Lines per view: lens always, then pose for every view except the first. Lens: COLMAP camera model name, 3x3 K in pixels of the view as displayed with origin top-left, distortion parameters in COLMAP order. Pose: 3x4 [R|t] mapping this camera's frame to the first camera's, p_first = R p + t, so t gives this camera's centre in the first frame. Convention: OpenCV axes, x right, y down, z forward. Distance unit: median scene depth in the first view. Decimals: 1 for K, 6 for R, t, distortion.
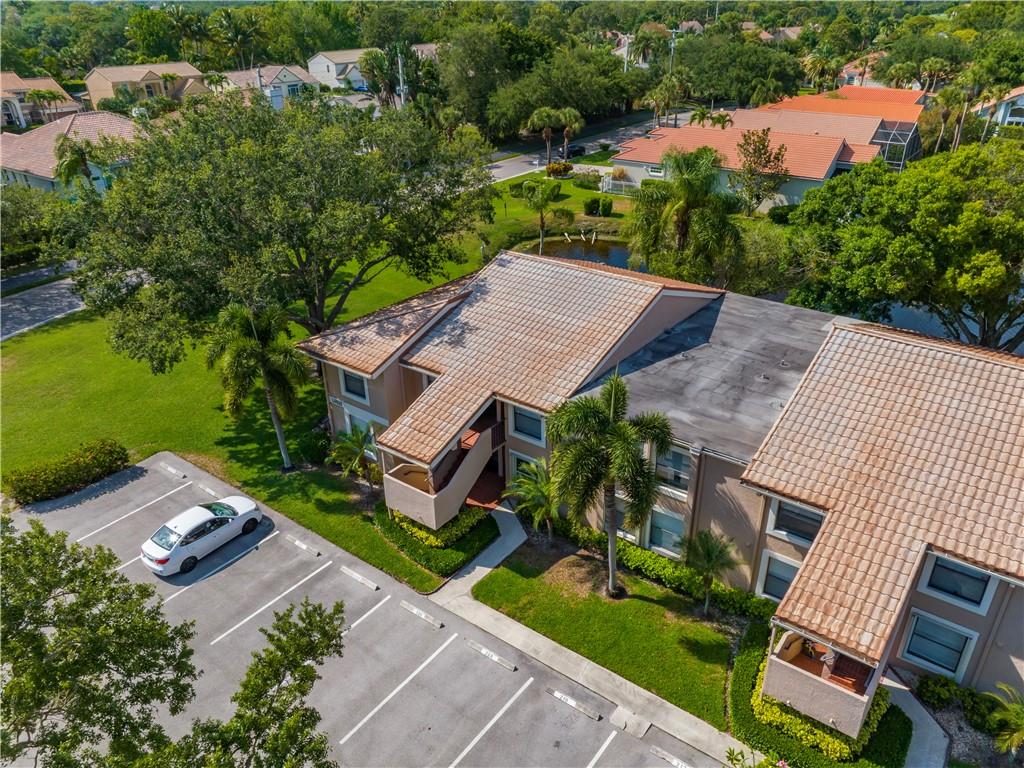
lens RADIAL K [[798.7, 0, 512.0], [0, 798.7, 384.0], [0, 0, 1]] dist [0.000583, -0.001028]
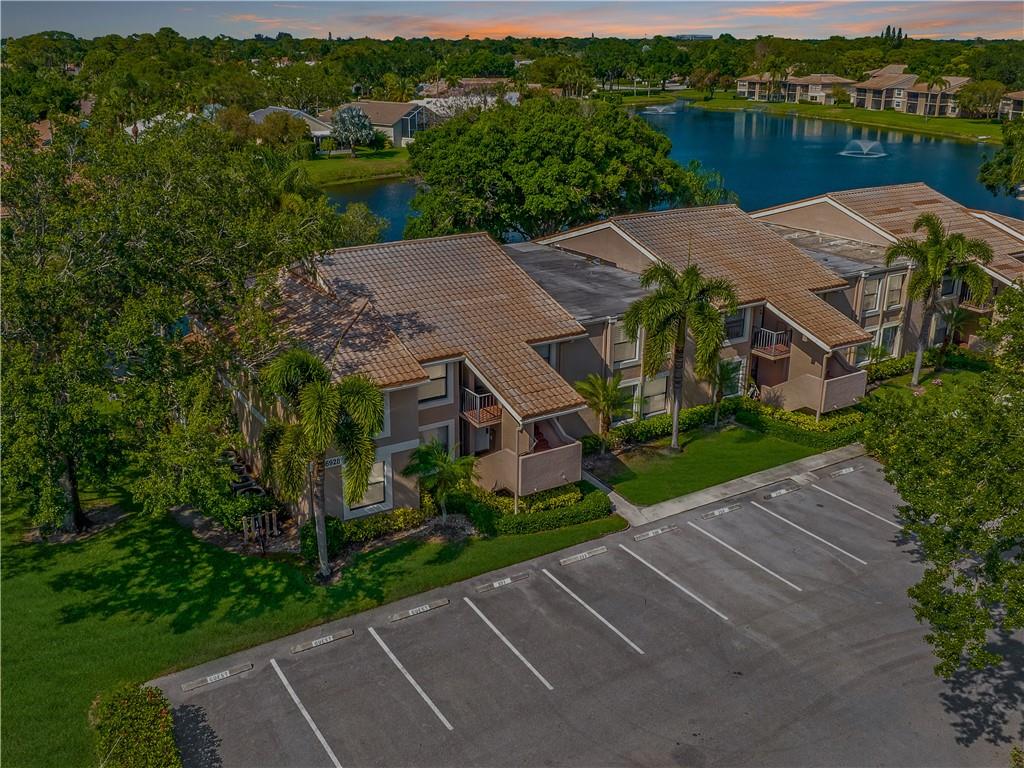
lens RADIAL K [[937.0, 0, 512.0], [0, 937.0, 384.0], [0, 0, 1]] dist [0.001765, -0.002046]
pose [[0.358152, -0.306892, 0.881785, -1.065607], [0.417315, 0.897464, 0.142850, -0.115632], [-0.835210, 0.316820, 0.449499, 0.509783]]
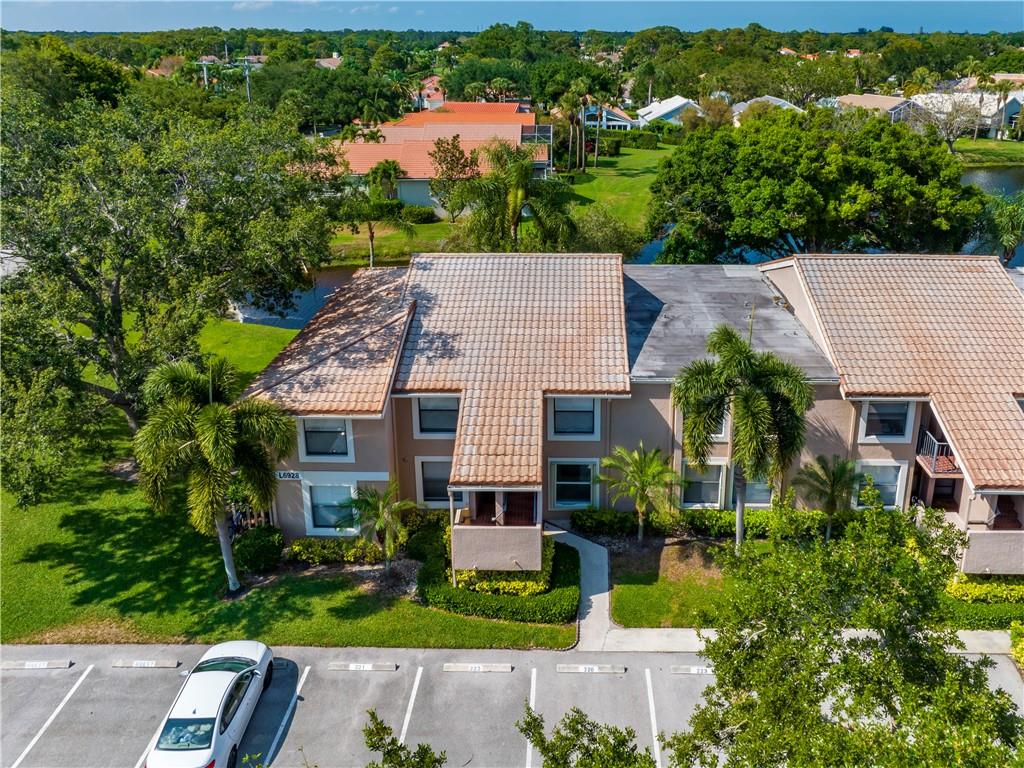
lens RADIAL K [[841.7, 0, 578.1], [0, 841.7, 289.2], [0, 0, 1]] dist [-0.001362, -0.002331]
pose [[0.796581, -0.159749, 0.583043, -0.503125], [0.260435, 0.961050, -0.092498, -0.001307], [-0.545557, 0.225527, 0.807158, 0.224235]]
